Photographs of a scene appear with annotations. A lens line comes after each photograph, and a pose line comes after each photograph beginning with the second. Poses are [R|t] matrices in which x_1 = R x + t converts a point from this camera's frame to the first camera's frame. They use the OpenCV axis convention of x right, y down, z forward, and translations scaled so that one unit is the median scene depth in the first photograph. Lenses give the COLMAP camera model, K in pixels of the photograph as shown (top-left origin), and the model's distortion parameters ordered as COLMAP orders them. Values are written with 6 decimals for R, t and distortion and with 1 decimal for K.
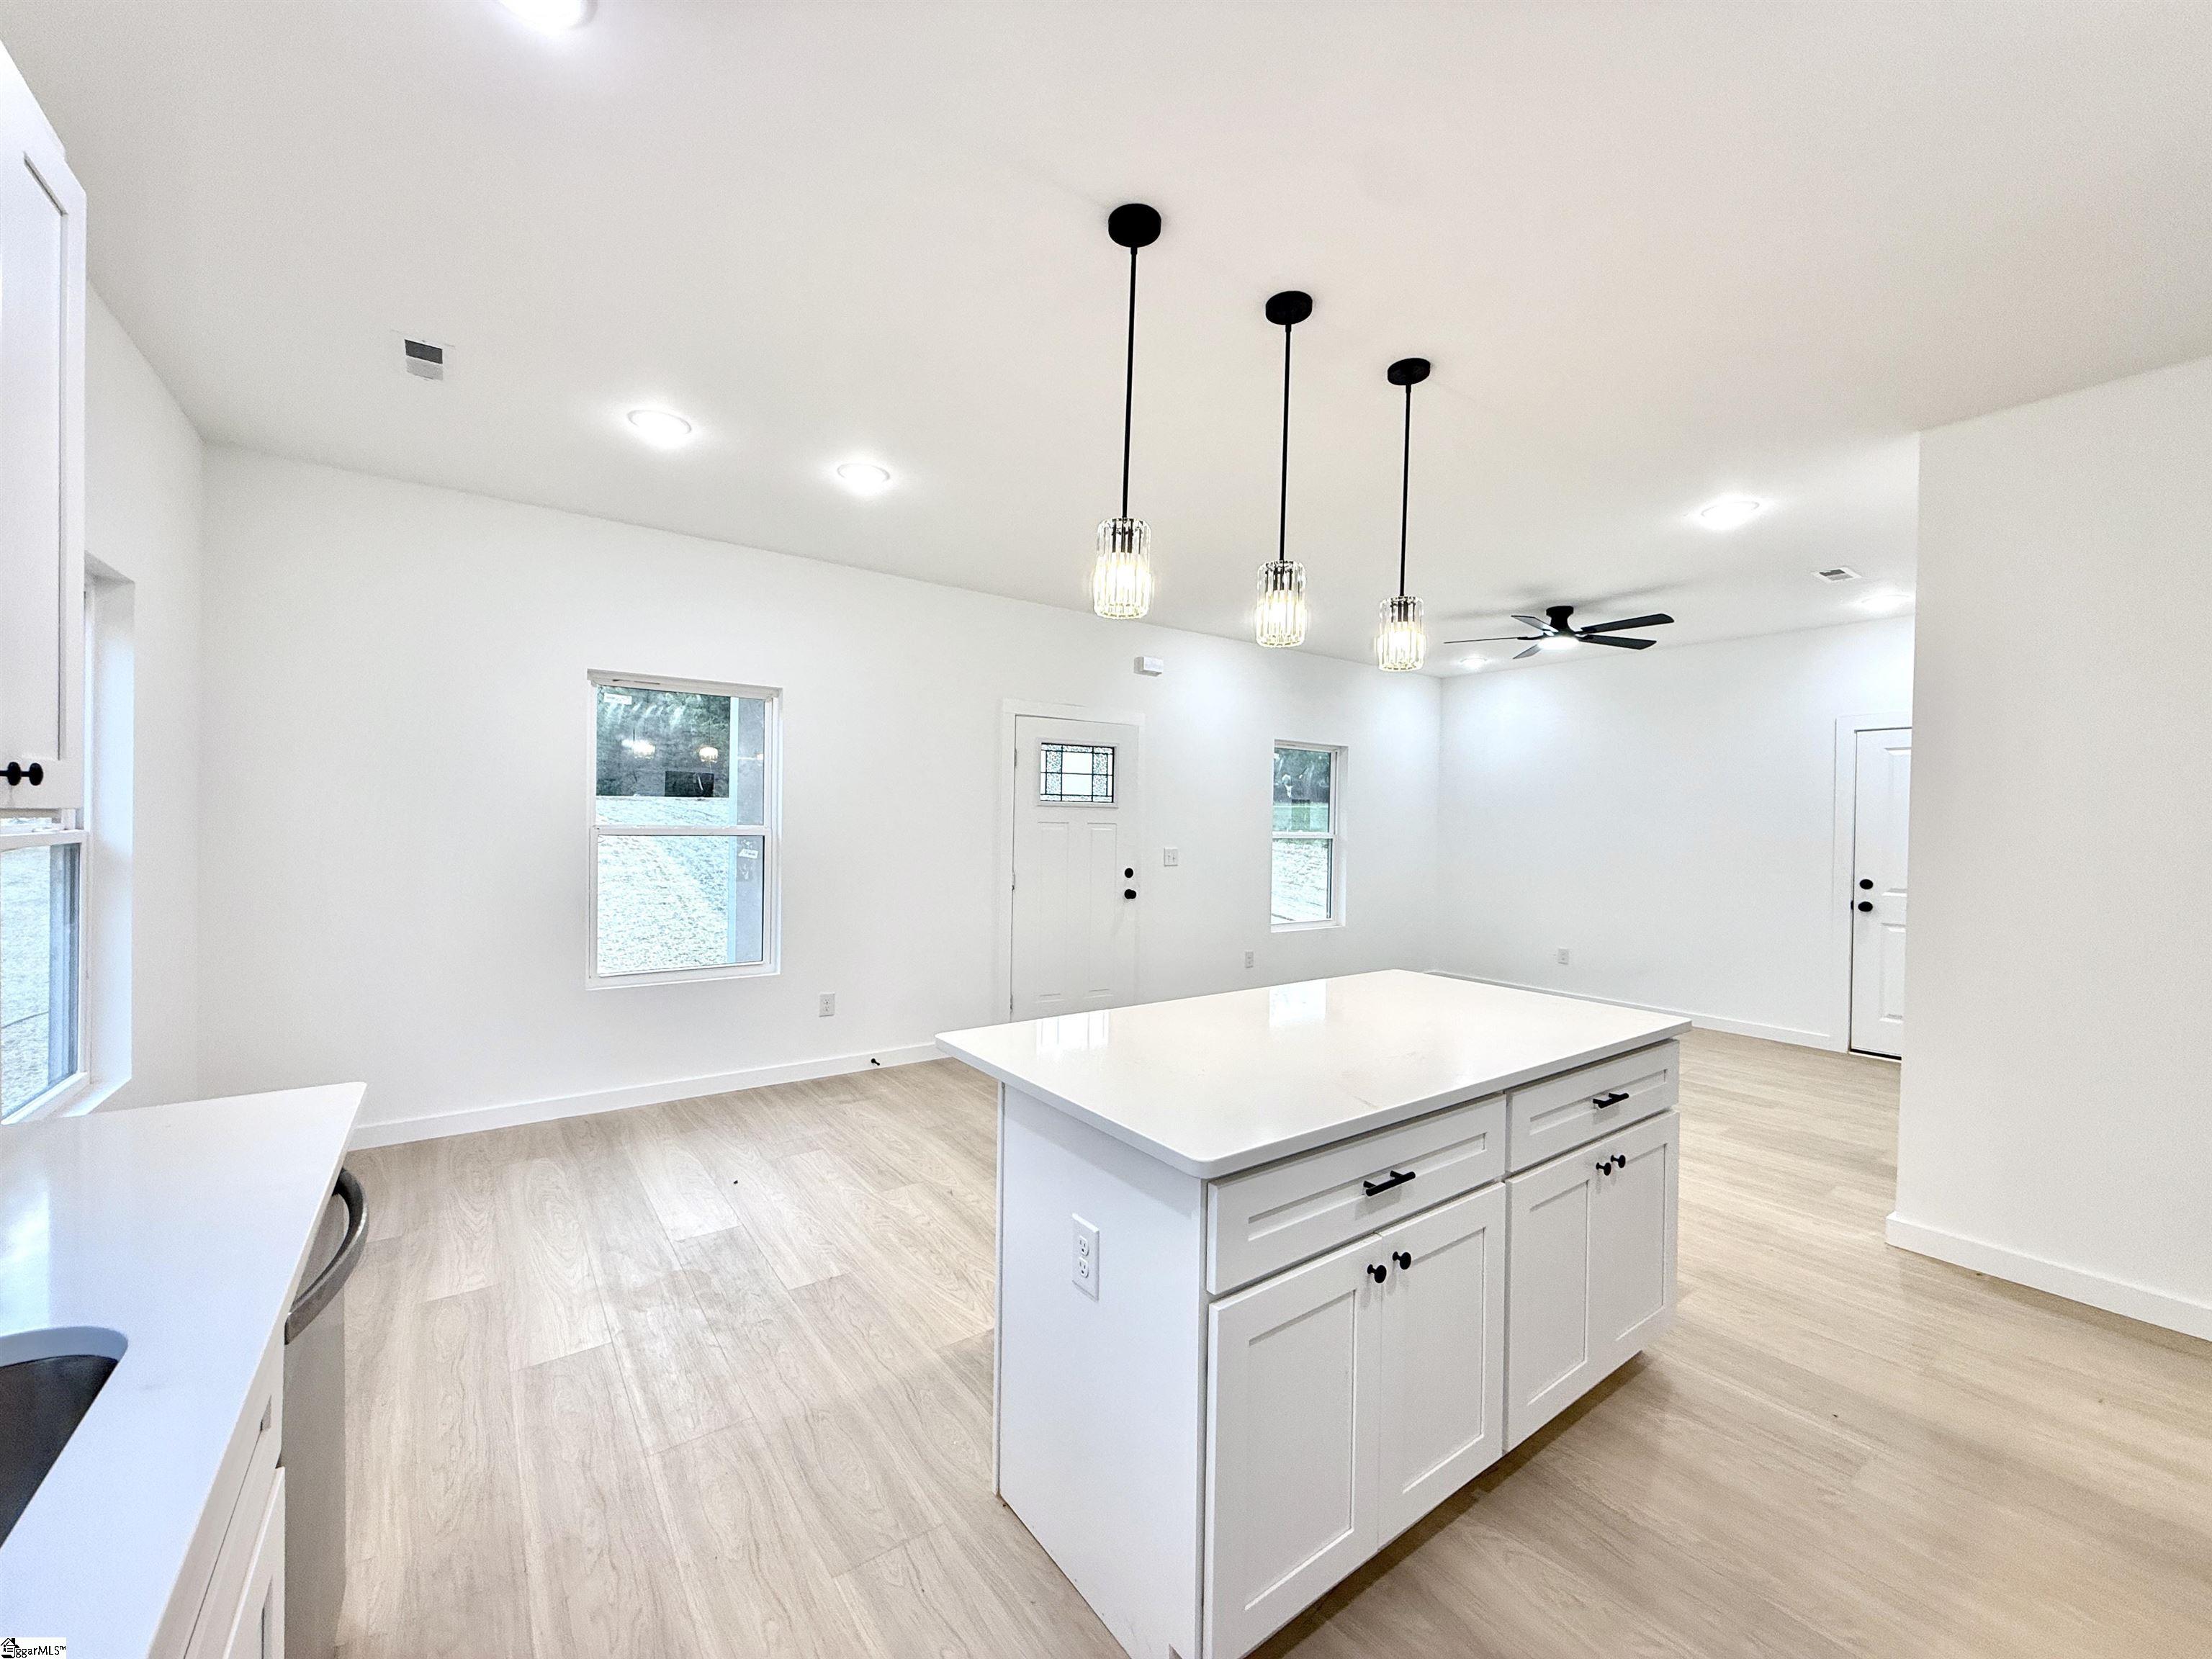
lens RADIAL K [[870.4, 0, 1091.7], [0, 870.4, 818.1], [0, 0, 1]] dist [-0.006688, 0.001876]
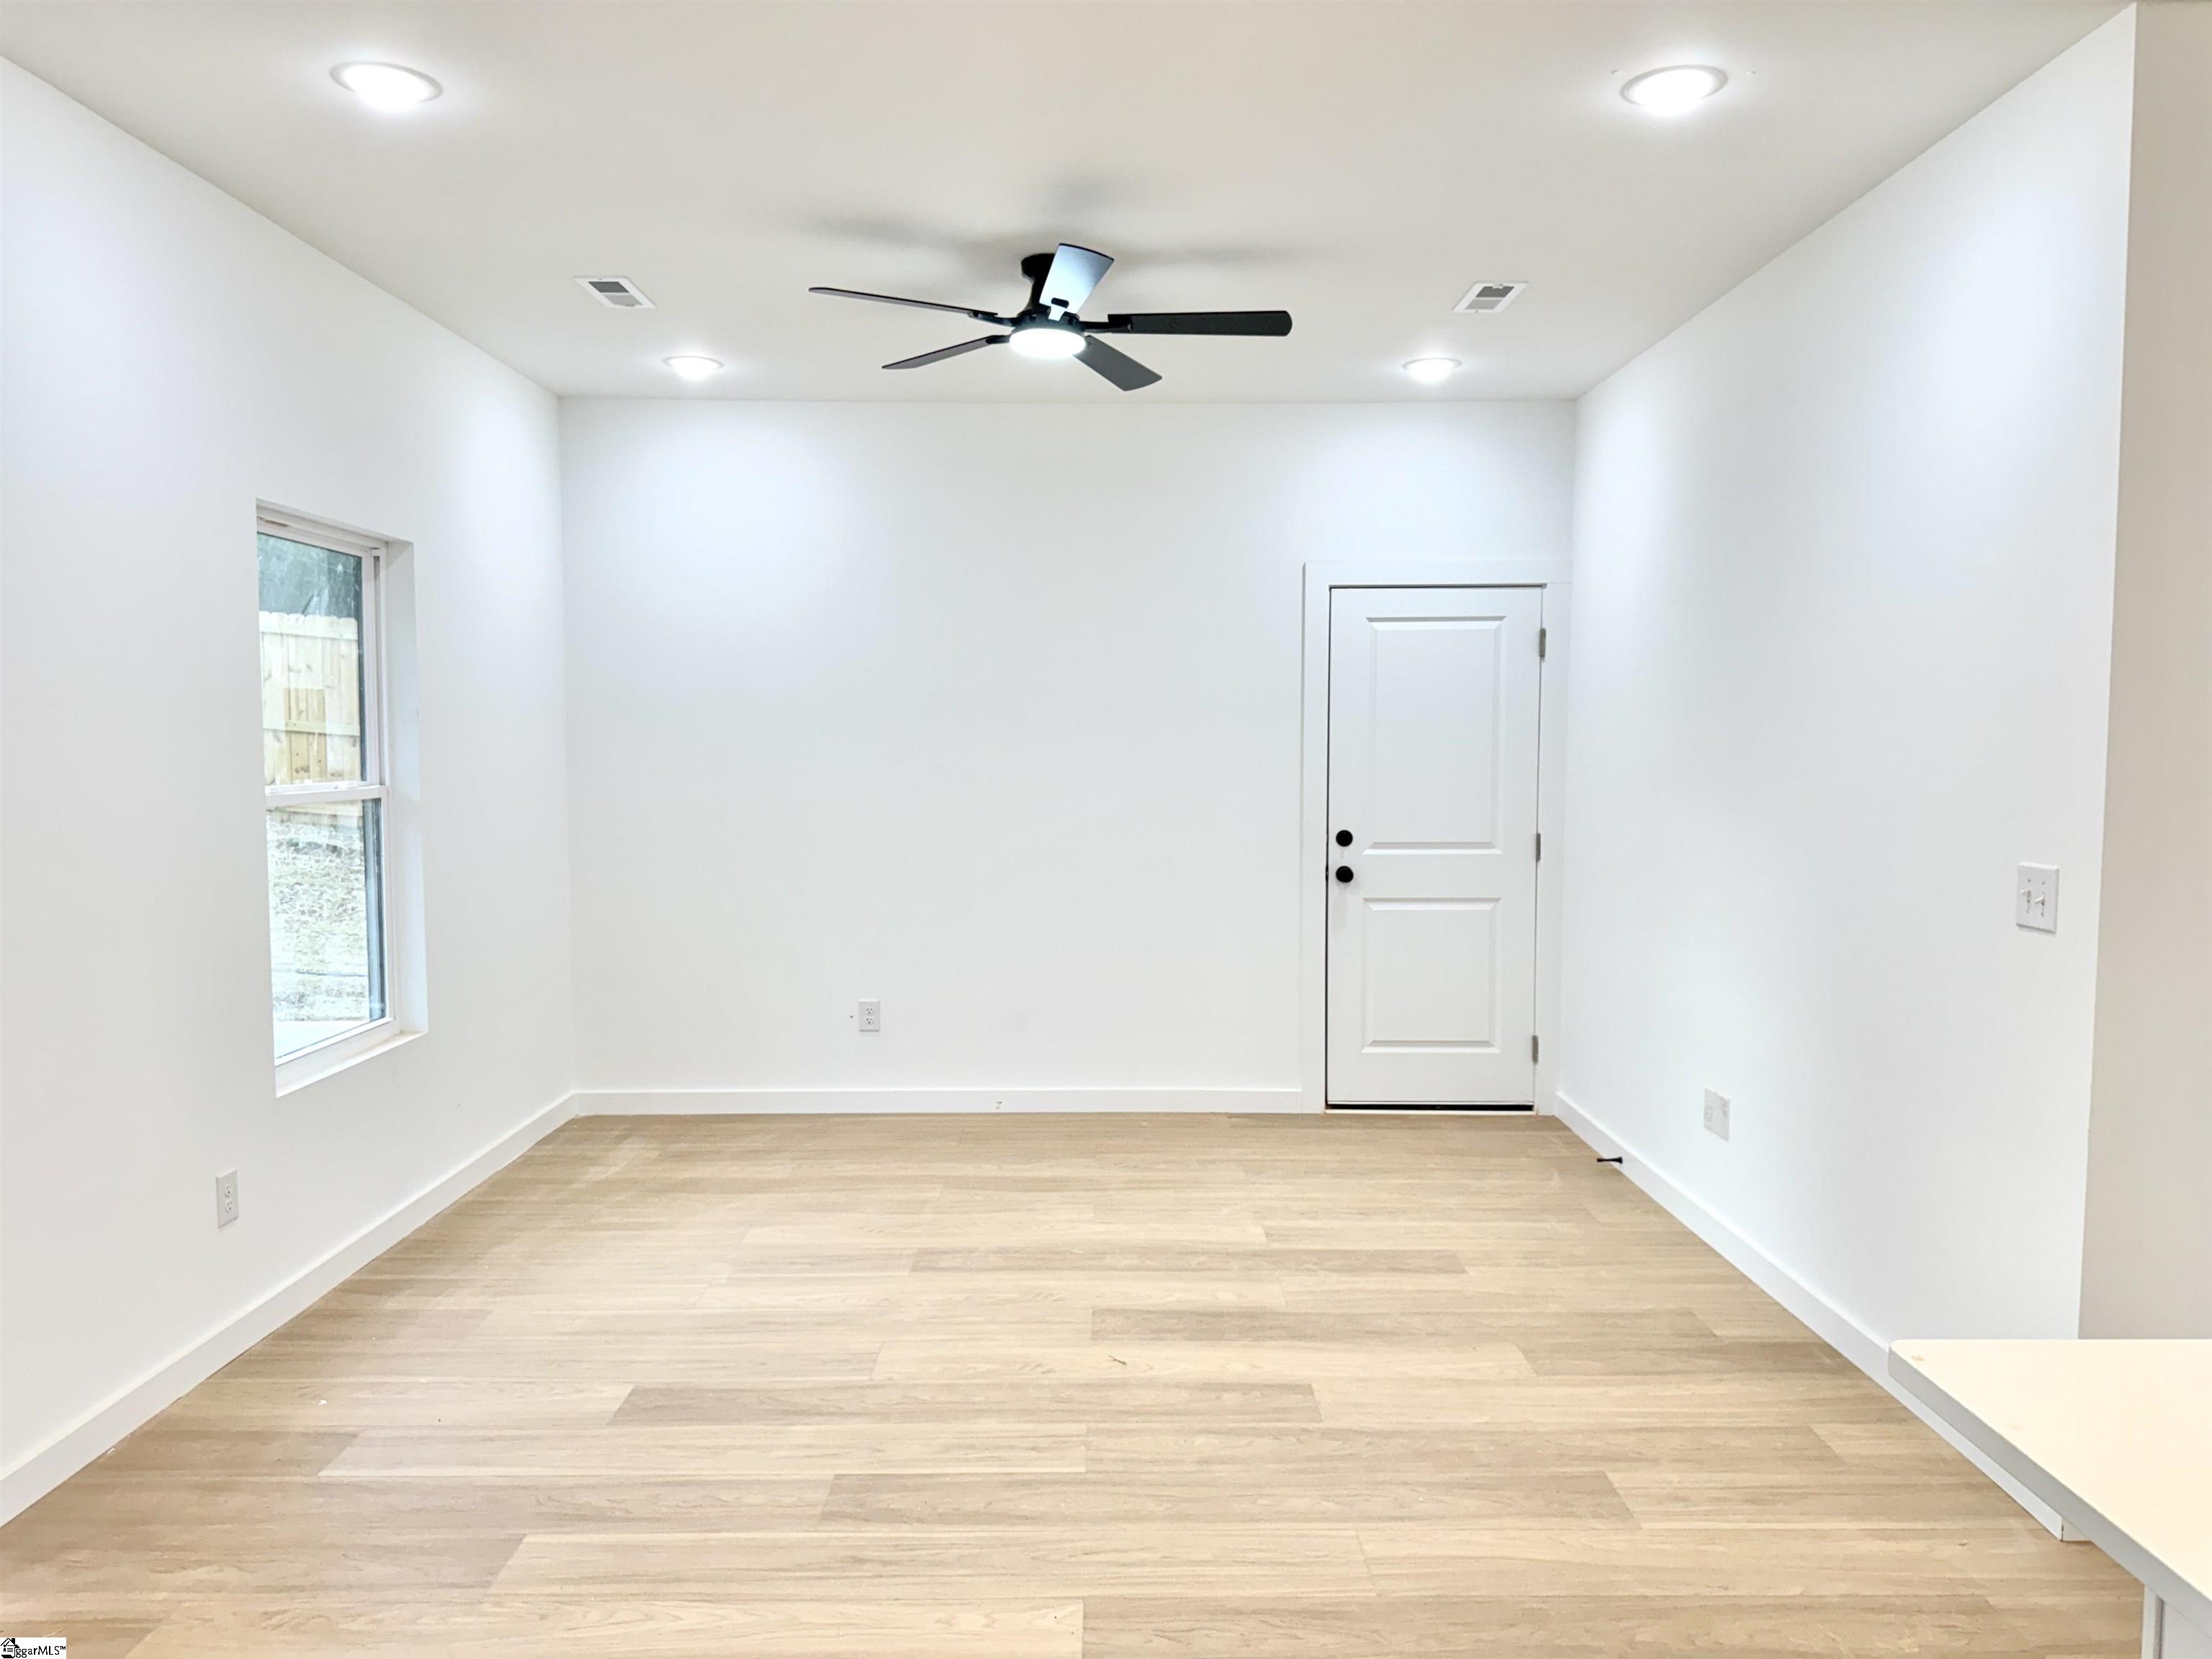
lens RADIAL K [[1555.9, 0, 1120.9], [0, 1555.9, 840.3], [0, 0, 1]] dist [0.041529, -0.044038]
pose [[0.570938, -0.073243, 0.817720, -0.101808], [0.004055, 0.996252, 0.086403, -0.018107], [-0.820983, -0.046015, 0.569095, 0.501094]]
